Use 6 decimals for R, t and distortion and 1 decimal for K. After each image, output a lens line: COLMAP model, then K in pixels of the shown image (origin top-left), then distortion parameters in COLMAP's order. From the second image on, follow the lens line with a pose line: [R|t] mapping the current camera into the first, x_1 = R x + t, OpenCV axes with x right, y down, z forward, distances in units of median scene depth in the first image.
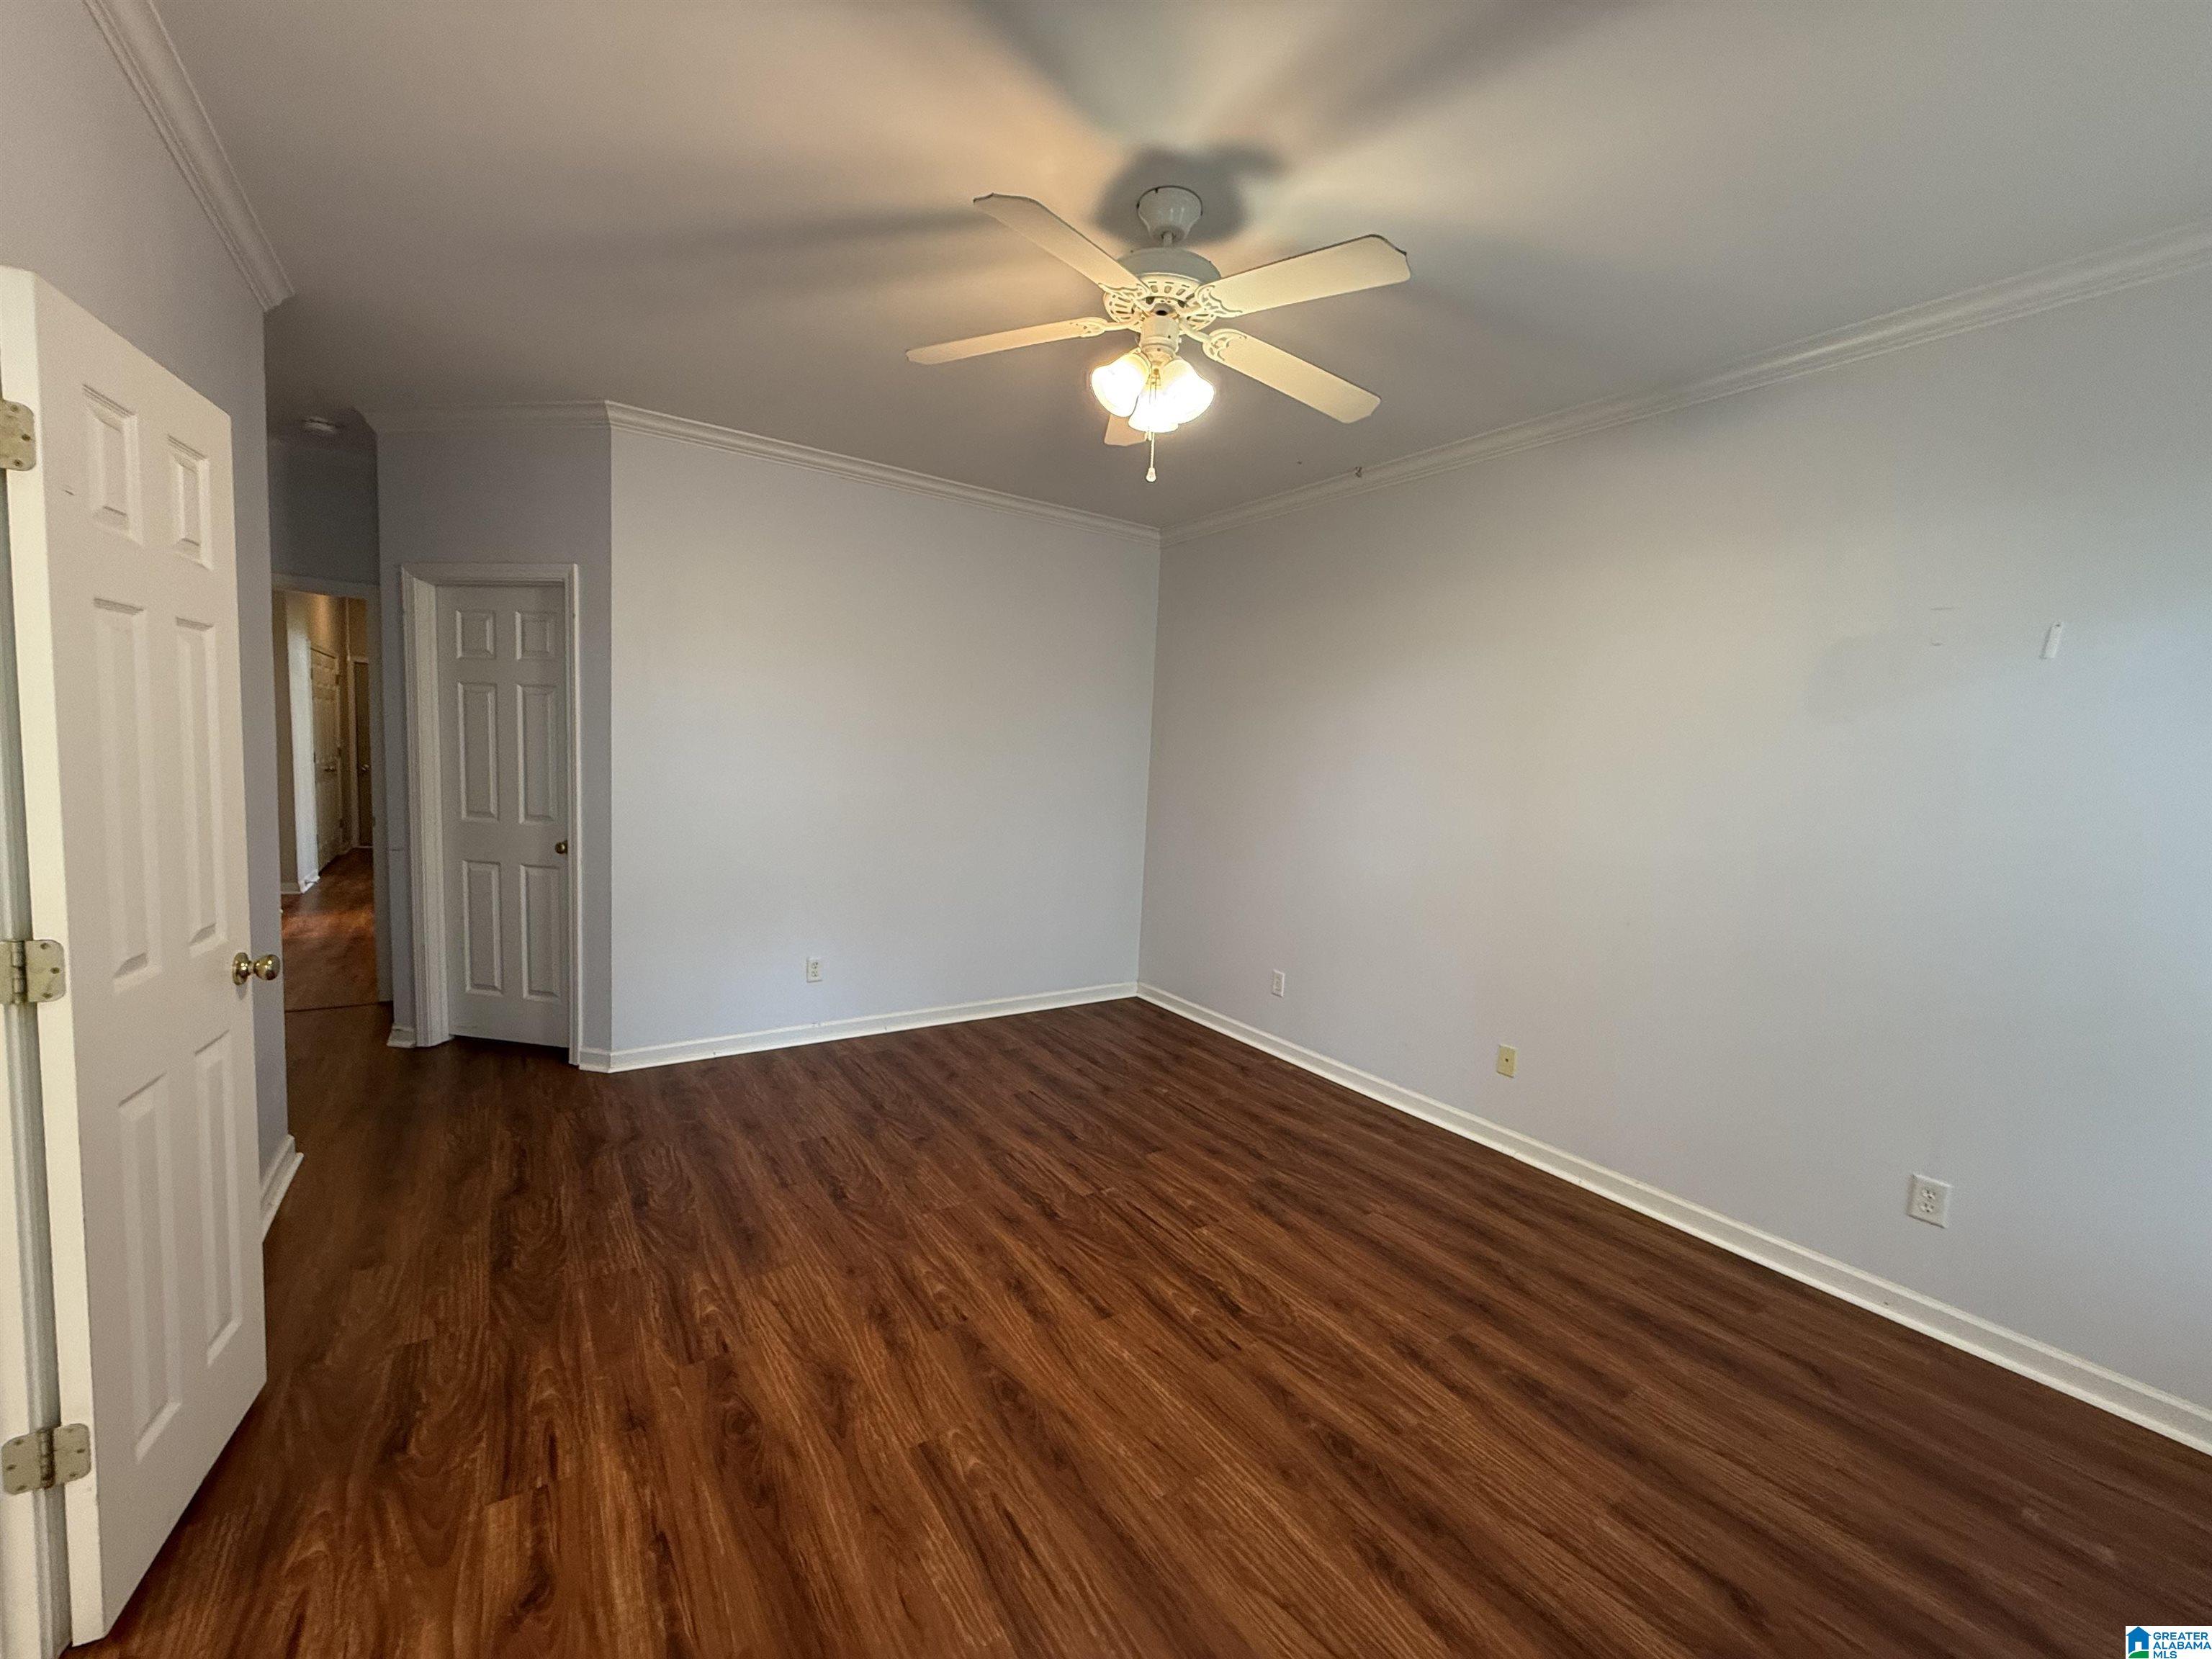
lens RADIAL K [[880.7, 0, 1089.3], [0, 880.7, 827.7], [0, 0, 1]] dist [0.000223, 0.000017]
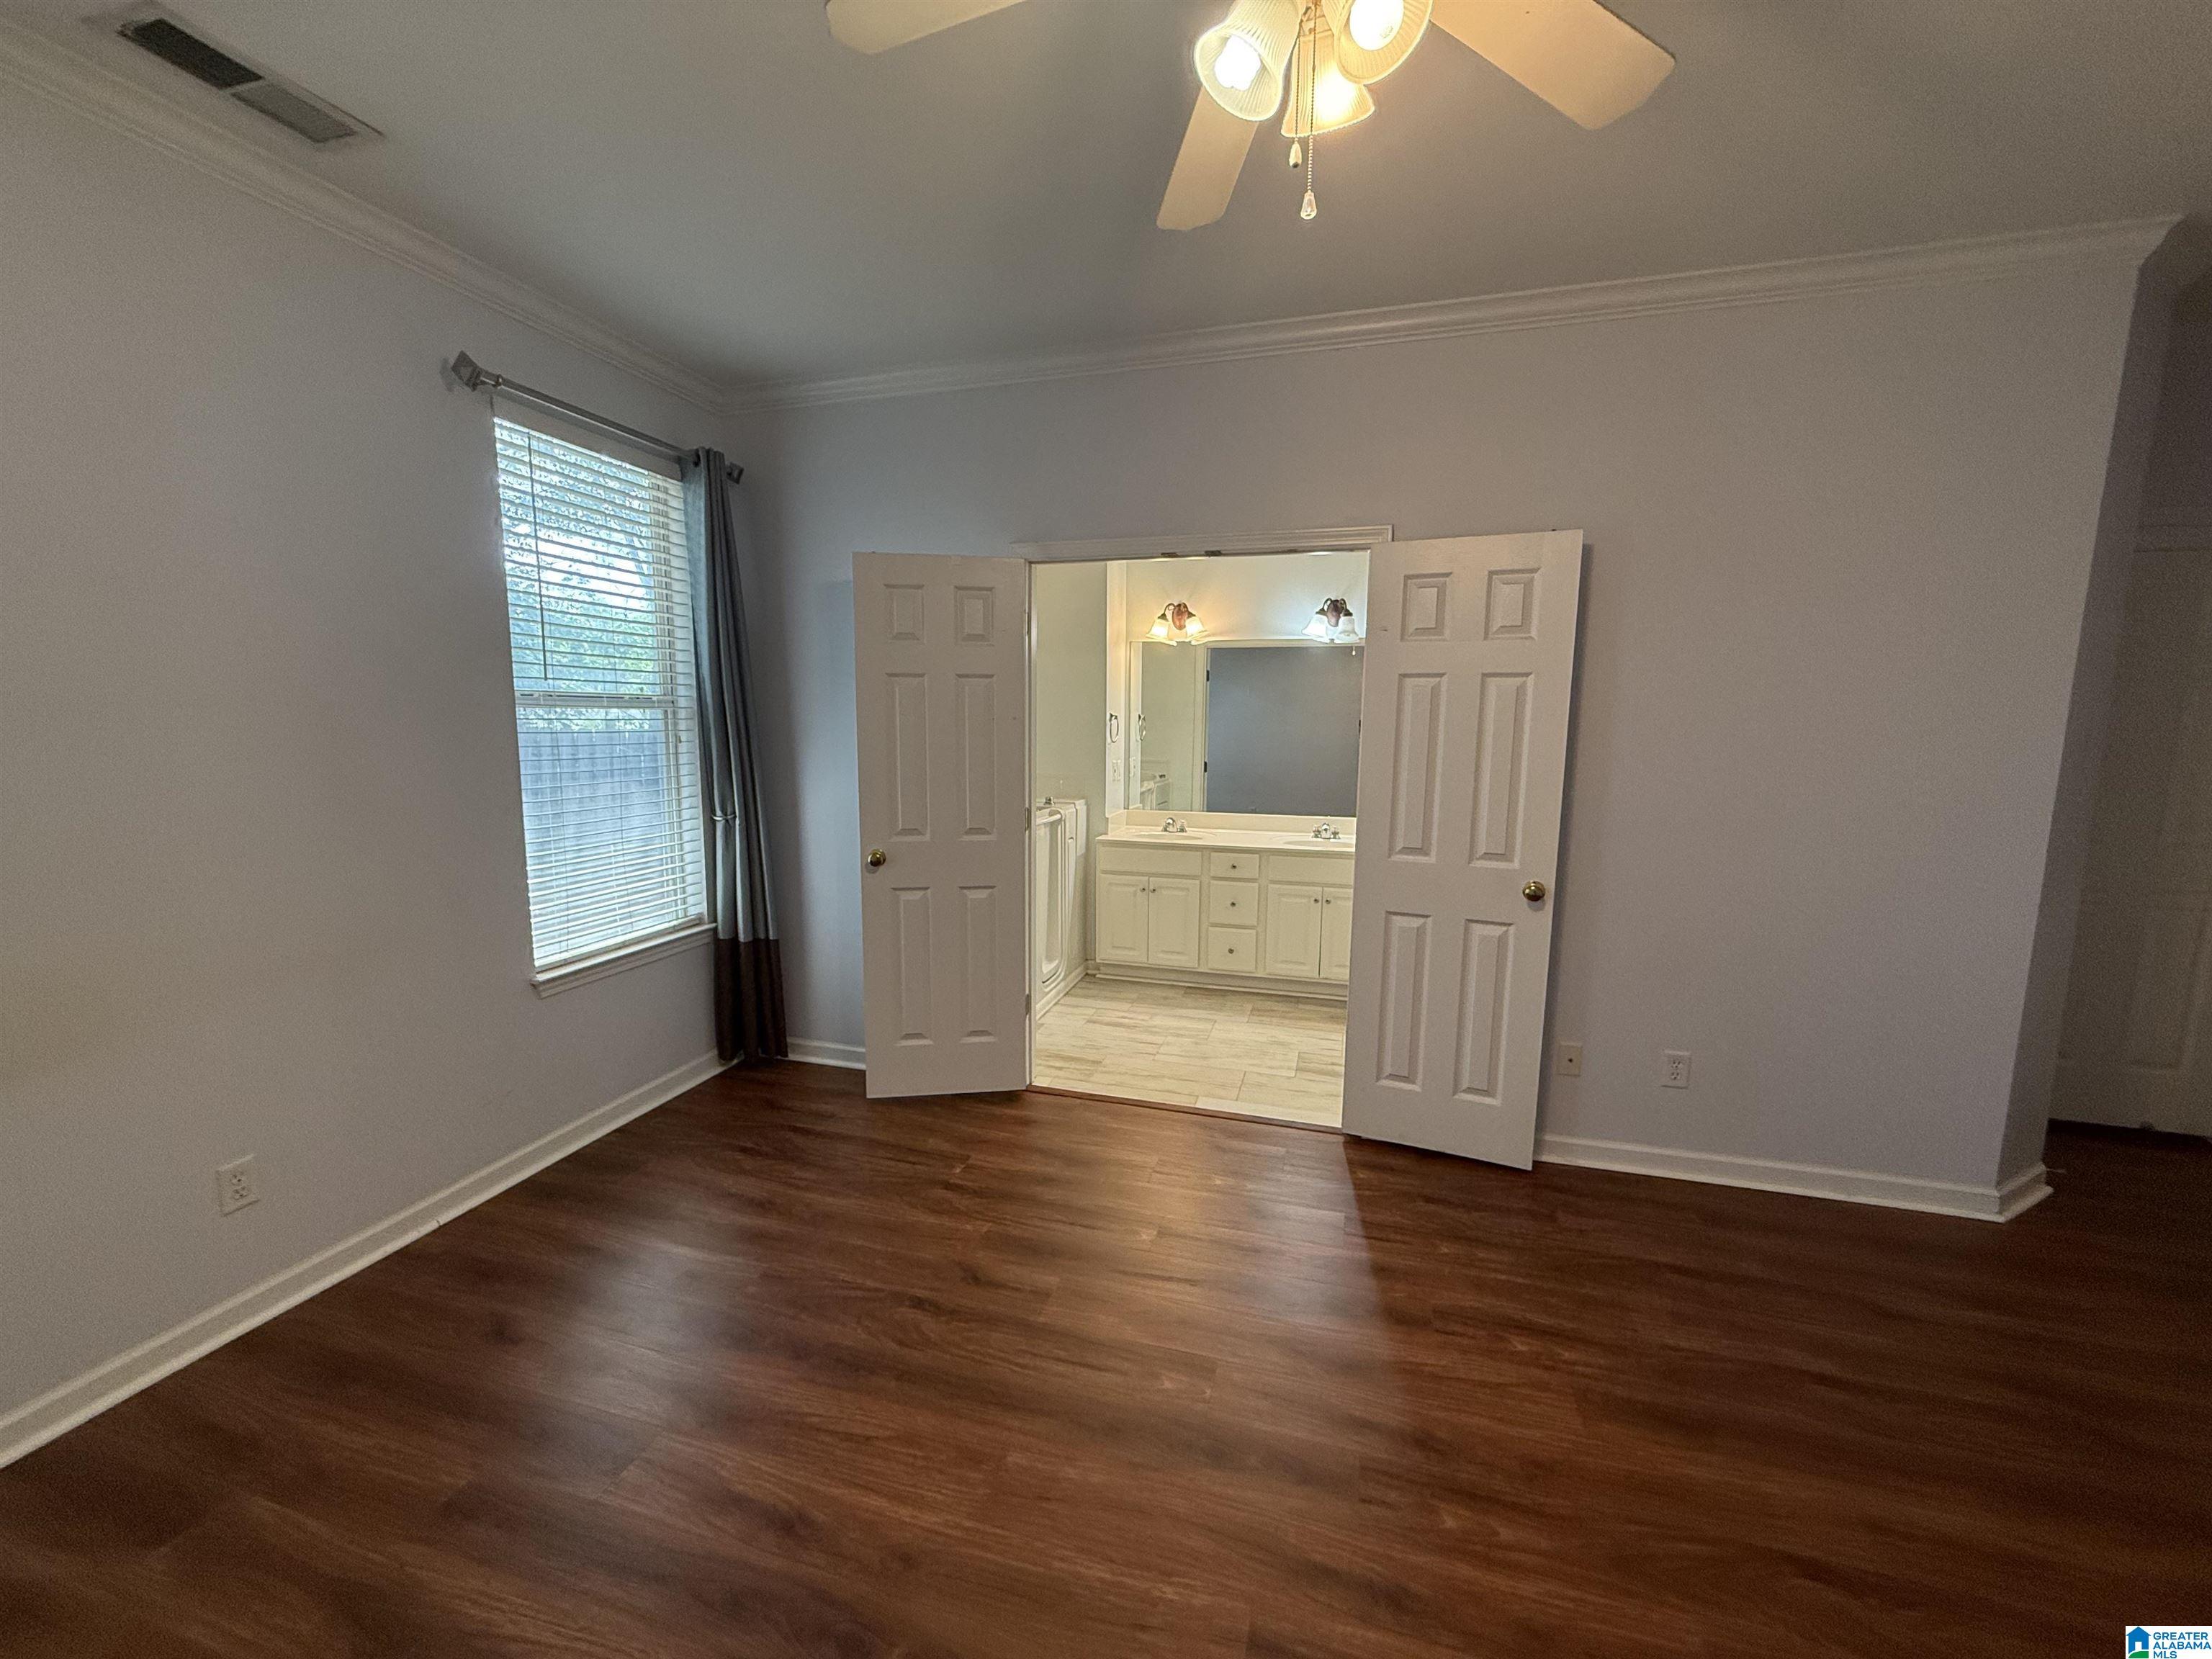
lens RADIAL K [[881.8, 0, 1101.5], [0, 881.8, 833.7], [0, 0, 1]] dist [0.001859, -0.000321]
pose [[-0.761586, 0.033950, -0.647174, 0.404298], [-0.098836, 0.980860, 0.167763, -0.080550], [0.640483, 0.191730, -0.743654, 1.076700]]
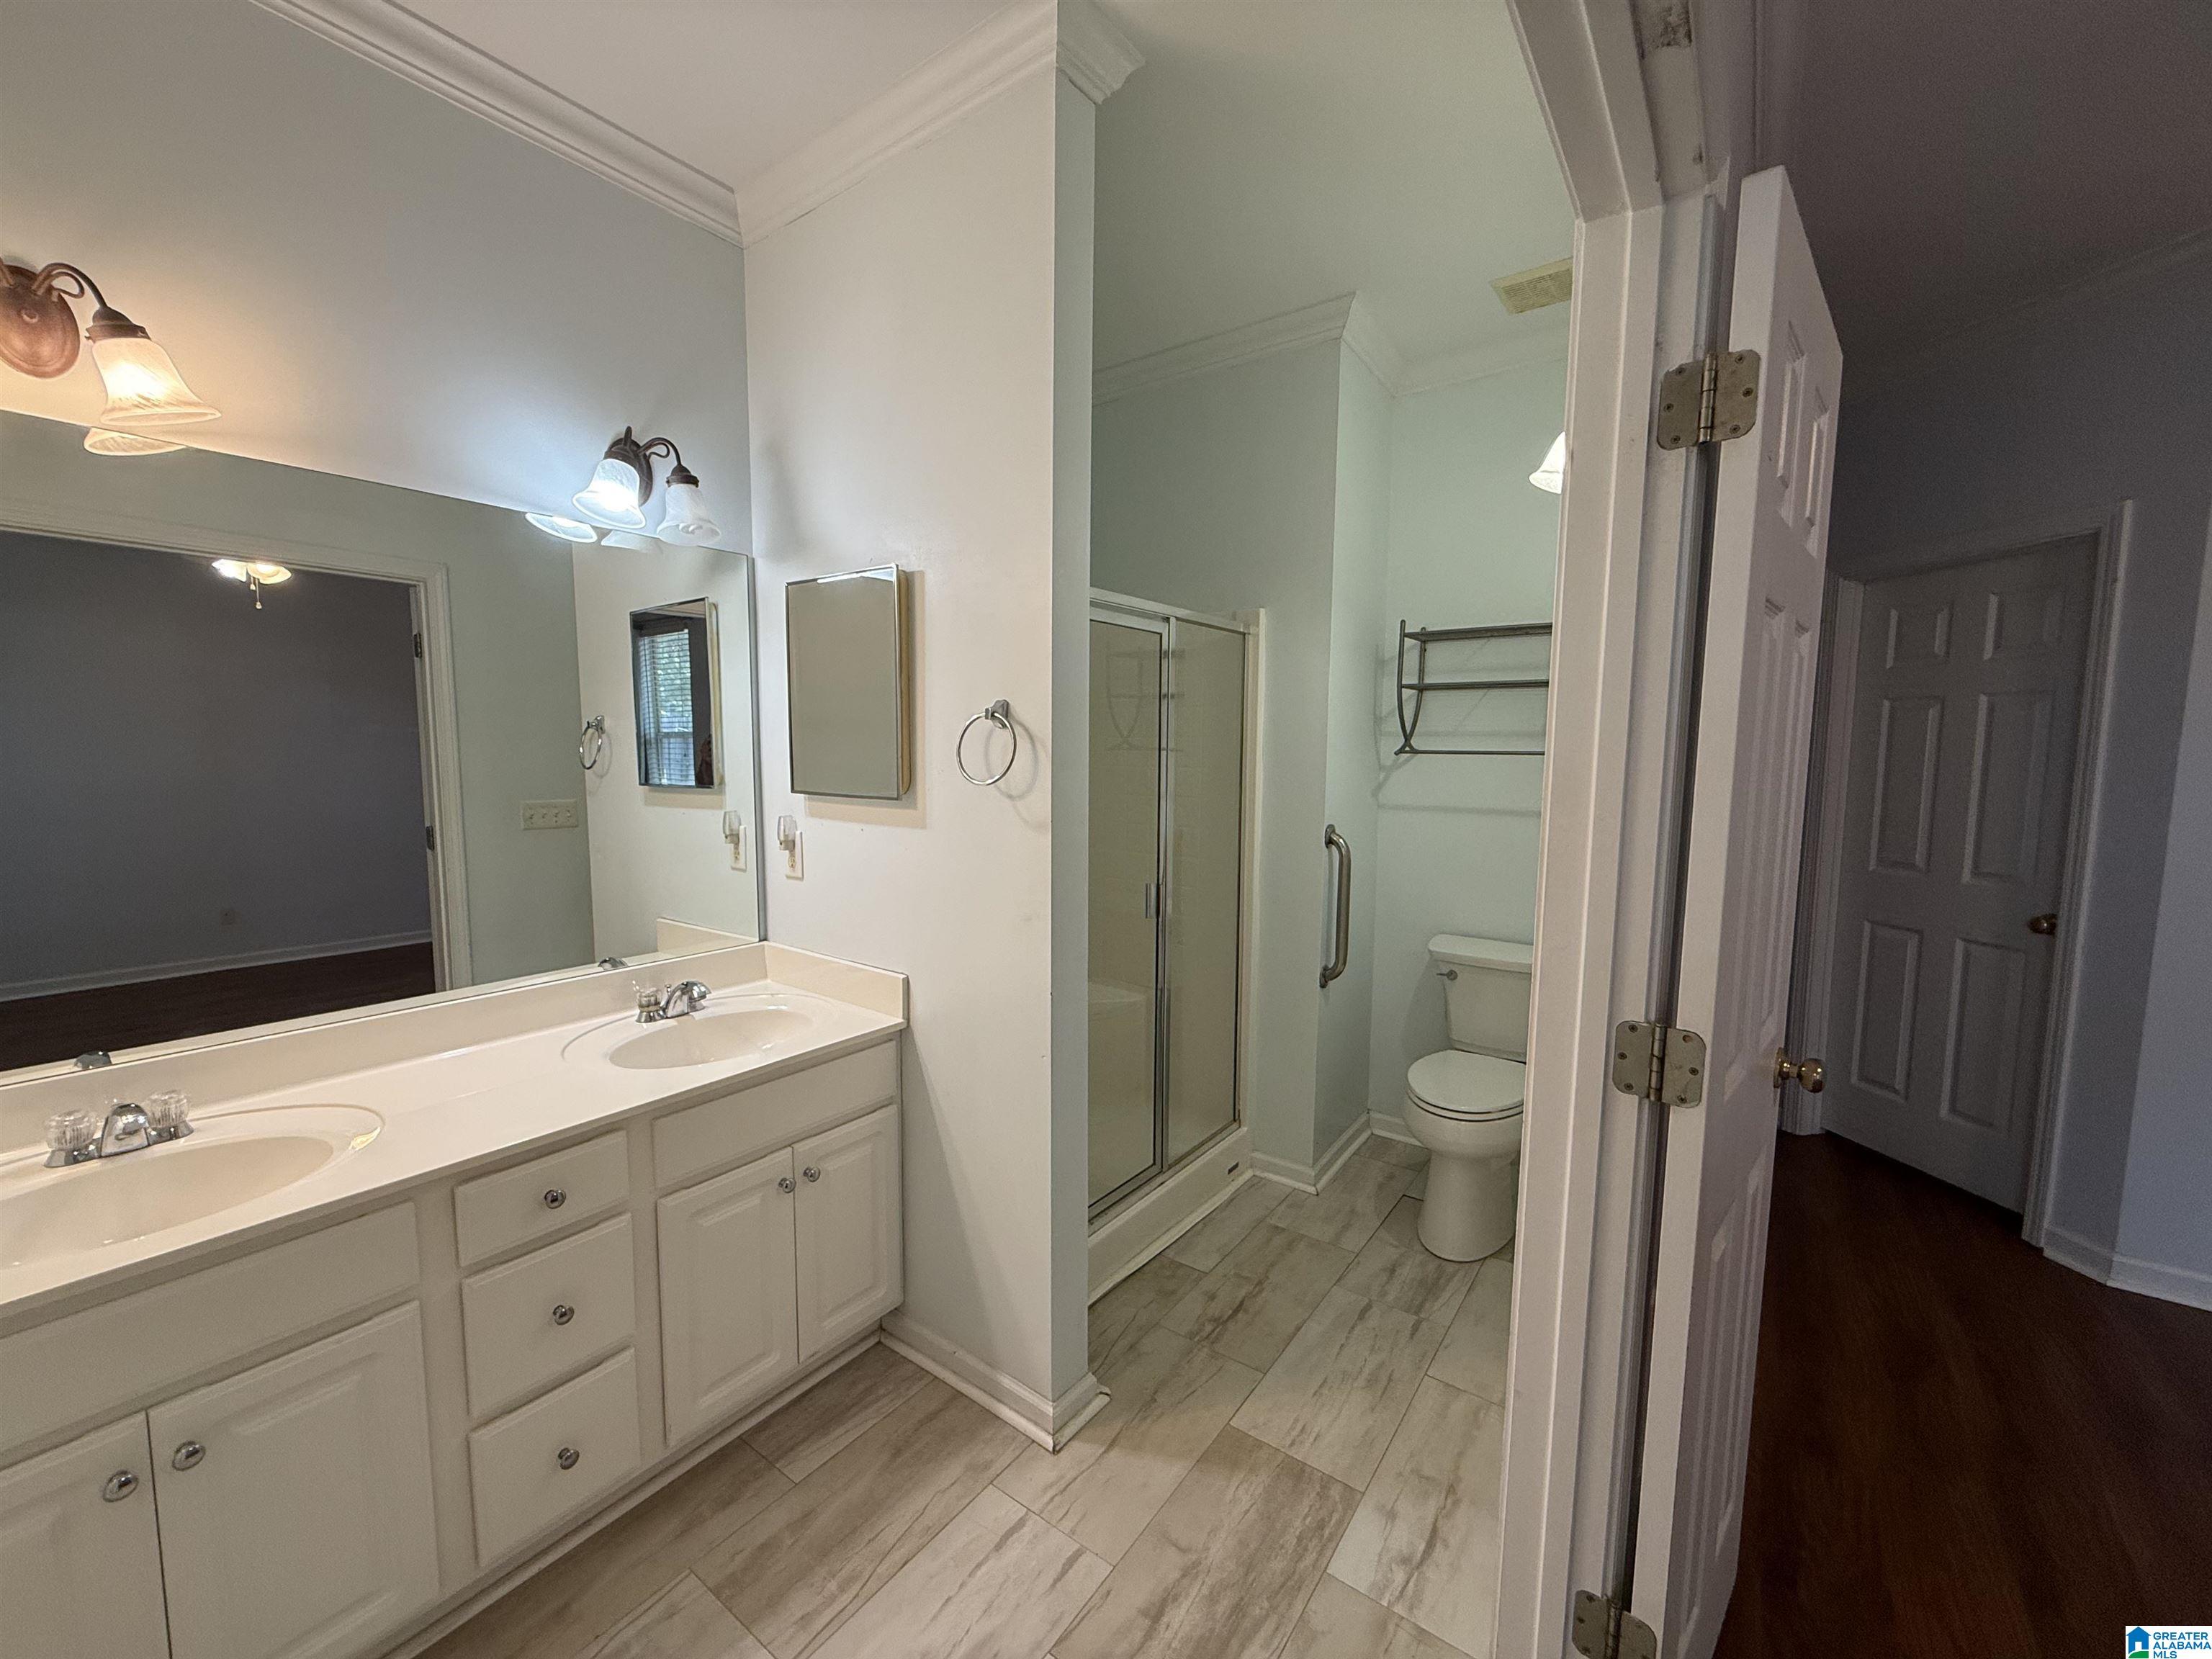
lens RADIAL K [[889.2, 0, 1103.2], [0, 889.2, 832.5], [0, 0, 1]] dist [0.000480, -0.000169]
pose [[0.342030, 0.048979, -0.938412, -0.286379], [-0.076065, 0.996807, 0.024303, -0.014604], [0.936605, 0.063068, 0.344663, 0.098871]]
